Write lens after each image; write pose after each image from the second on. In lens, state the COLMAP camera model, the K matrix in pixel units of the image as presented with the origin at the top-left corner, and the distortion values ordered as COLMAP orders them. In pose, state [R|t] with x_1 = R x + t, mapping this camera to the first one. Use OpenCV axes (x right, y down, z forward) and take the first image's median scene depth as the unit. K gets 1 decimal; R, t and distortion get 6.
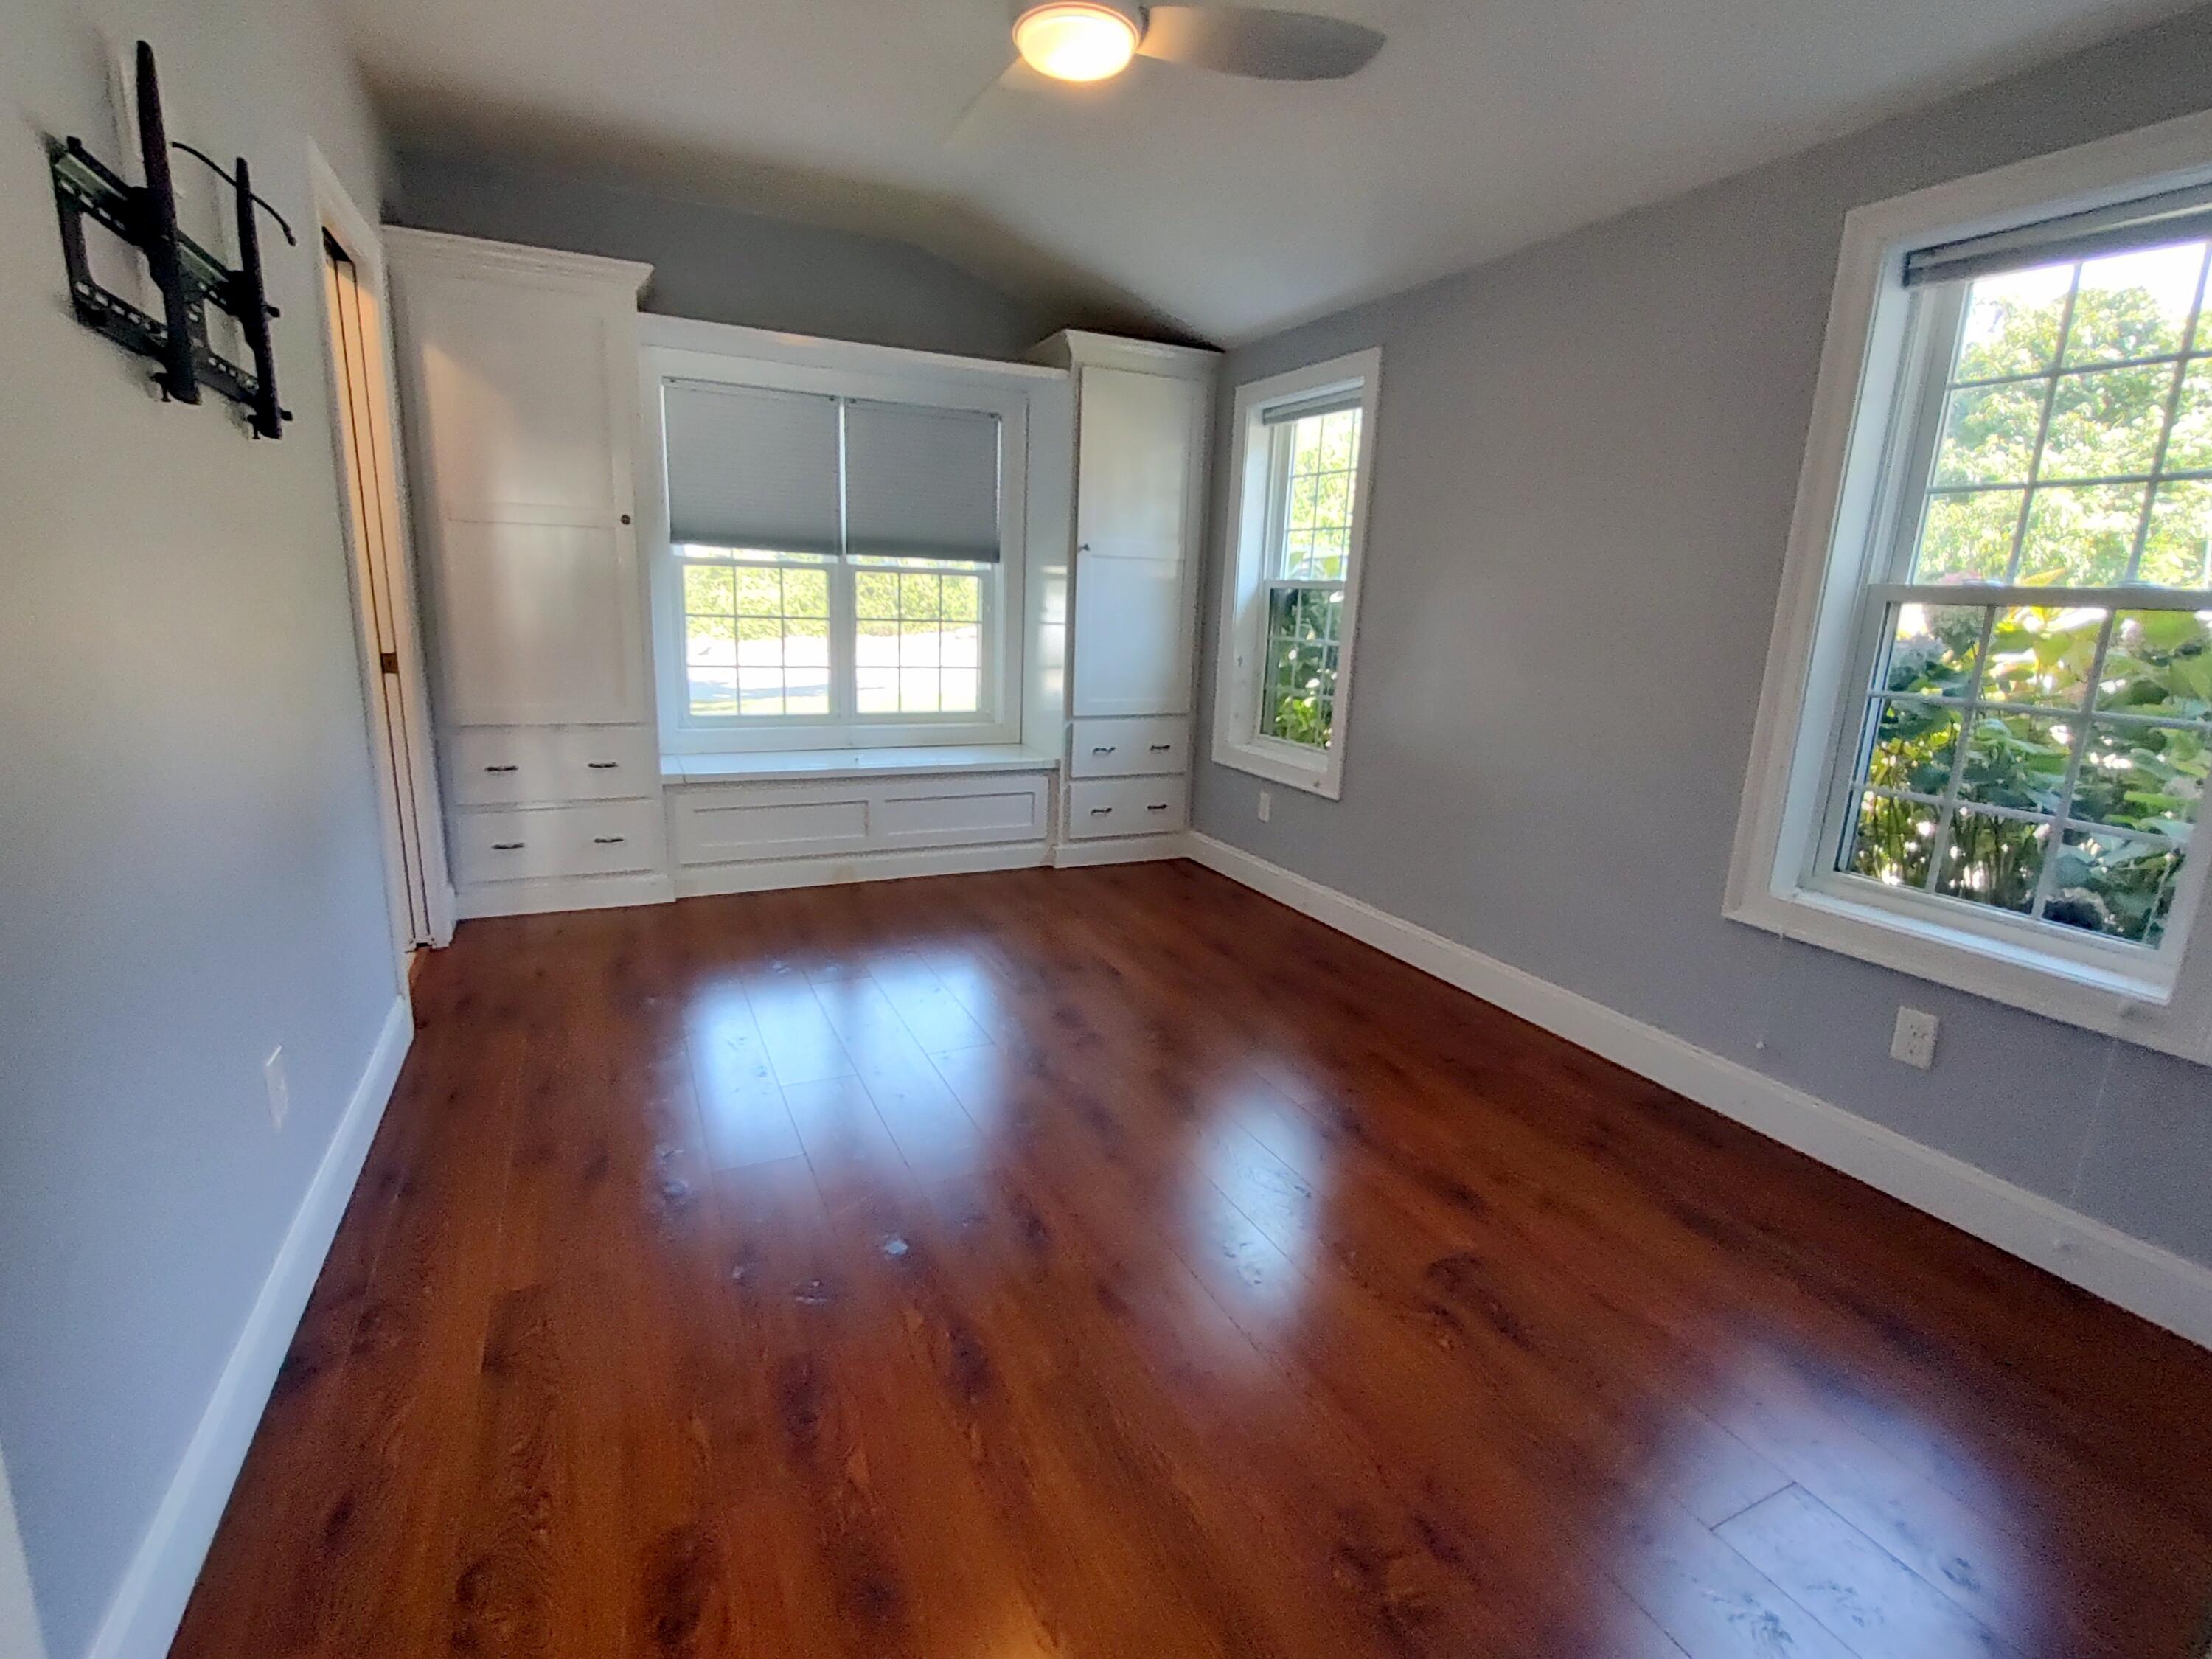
lens RADIAL K [[1026.3, 0, 1109.3], [0, 1026.3, 822.8], [0, 0, 1]] dist [-0.009190, -0.000211]
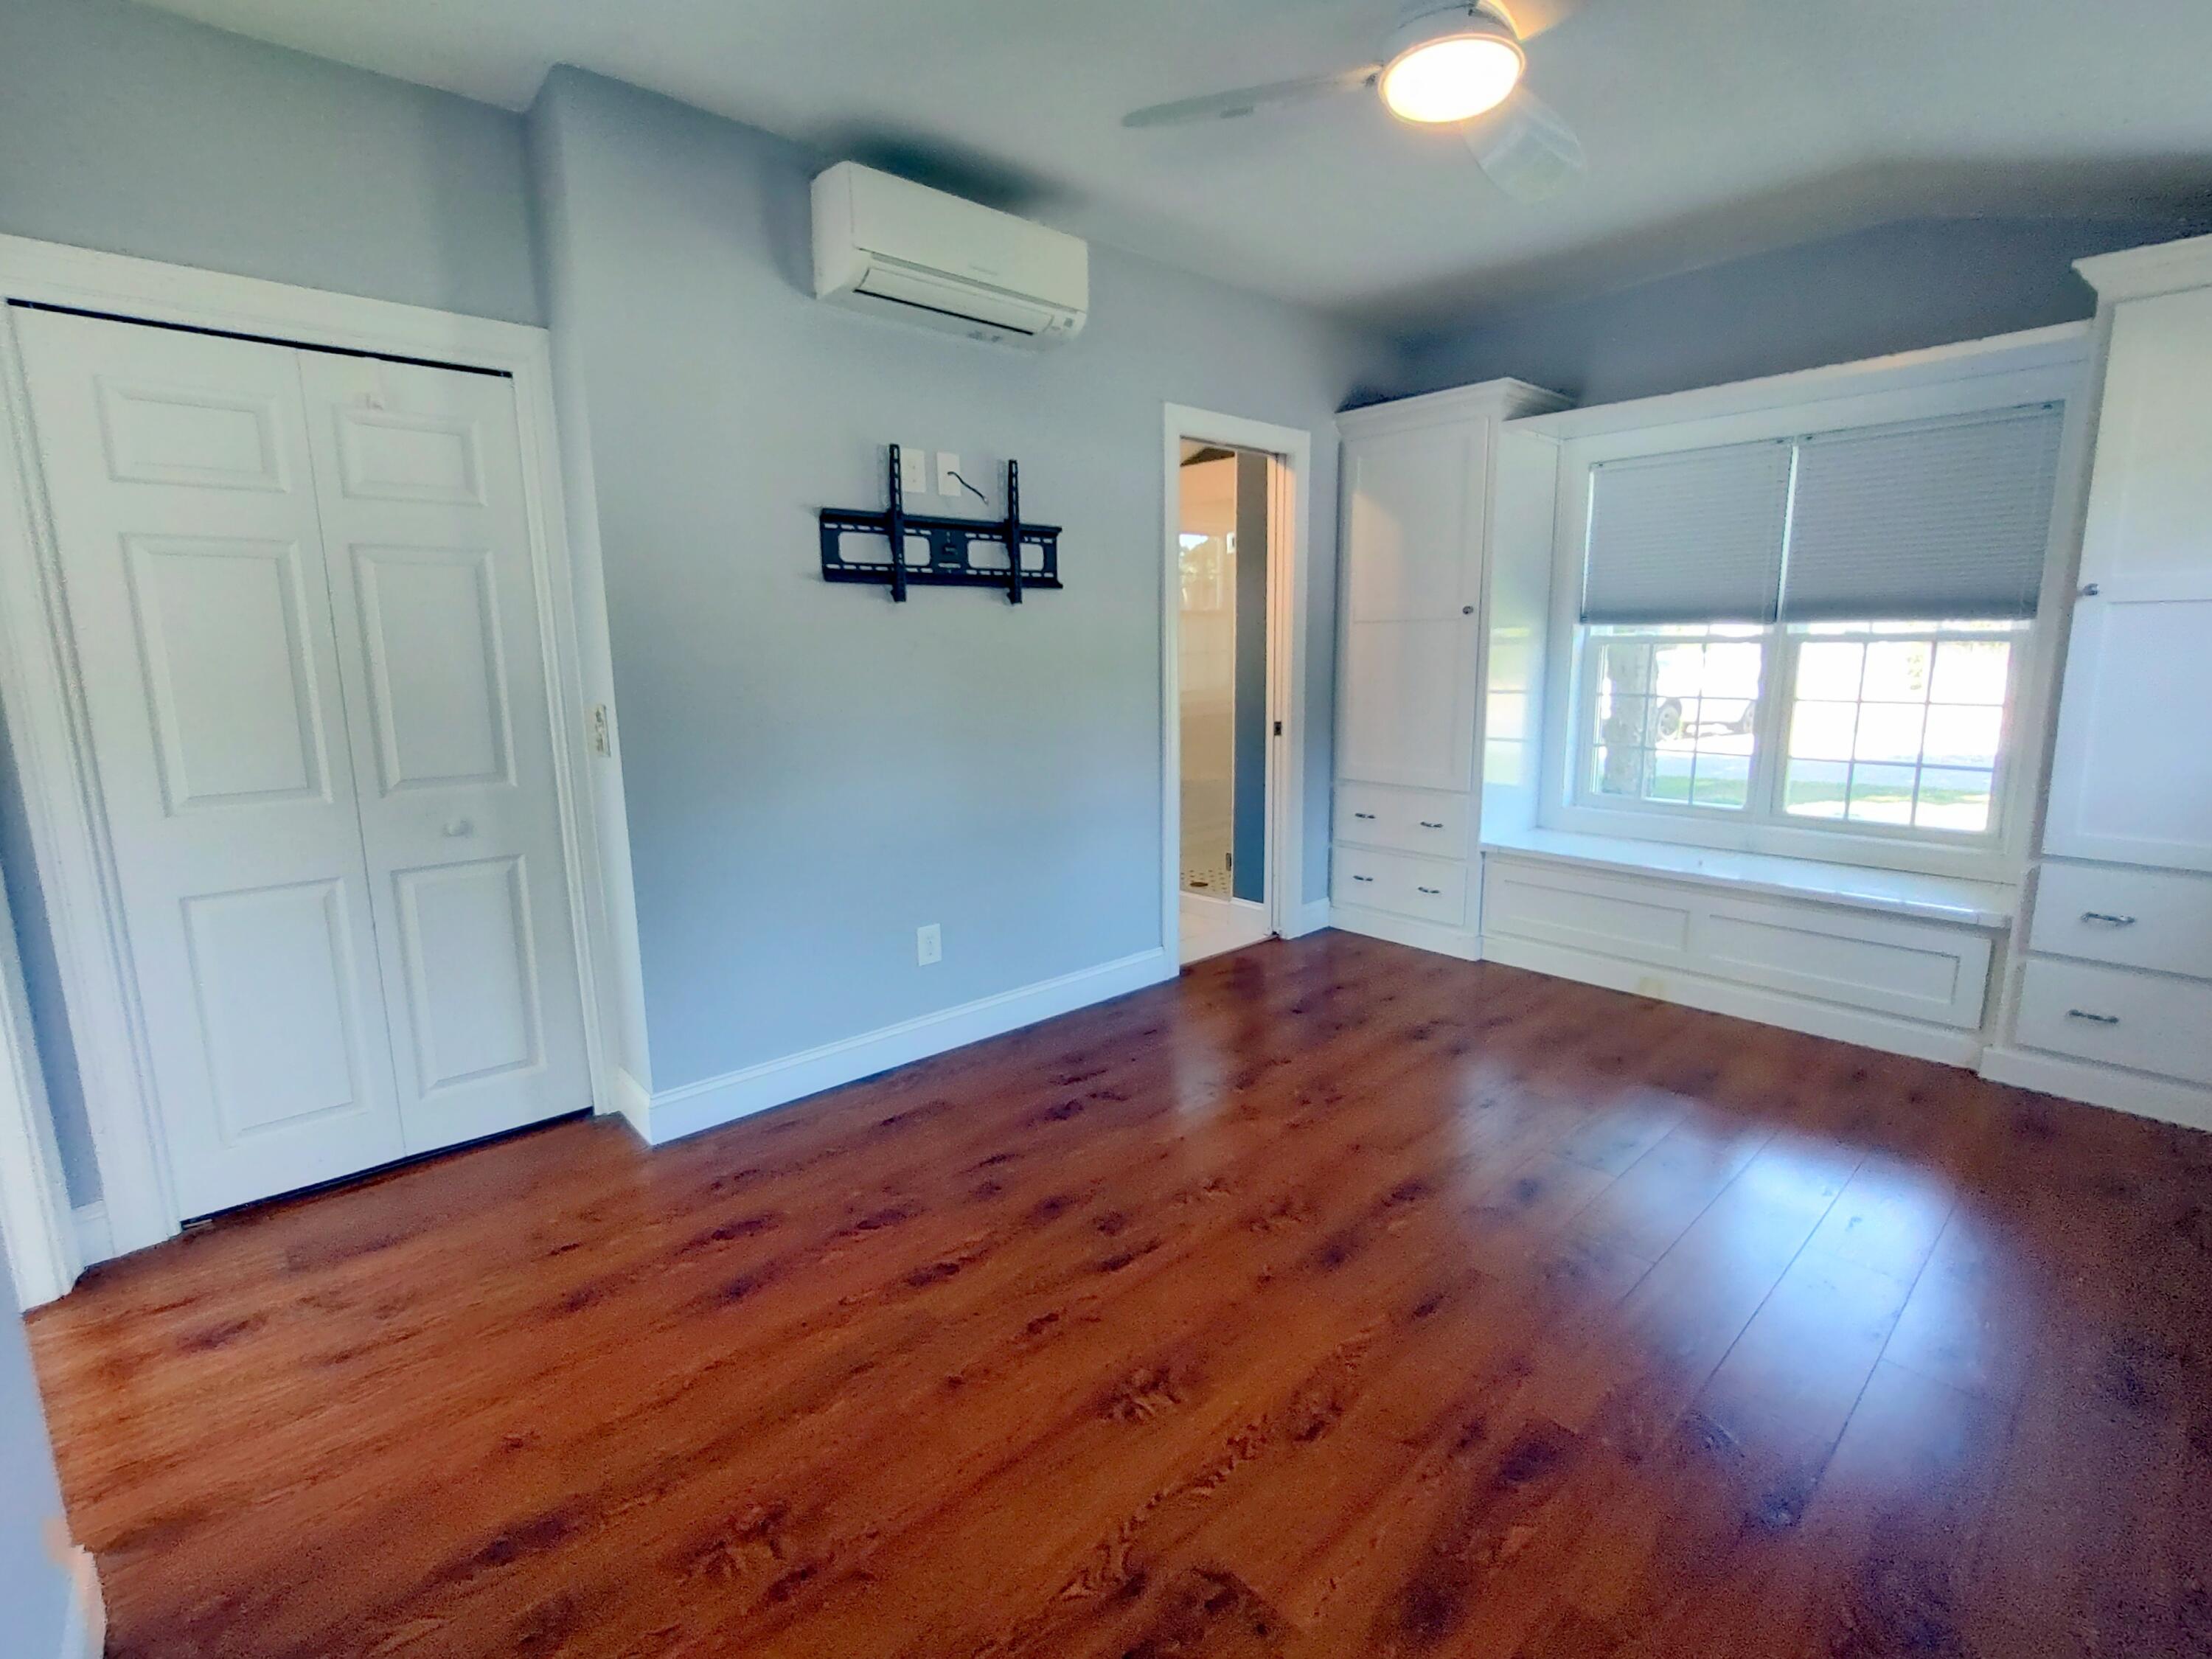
lens RADIAL K [[1022.4, 0, 1105.8], [0, 1022.4, 820.4], [0, 0, 1]] dist [-0.004626, -0.000690]
pose [[0.283296, 0.123163, -0.951091, 0.400040], [-0.185819, 0.979975, 0.071554, -0.062739], [0.940858, 0.156460, 0.300509, 0.262513]]
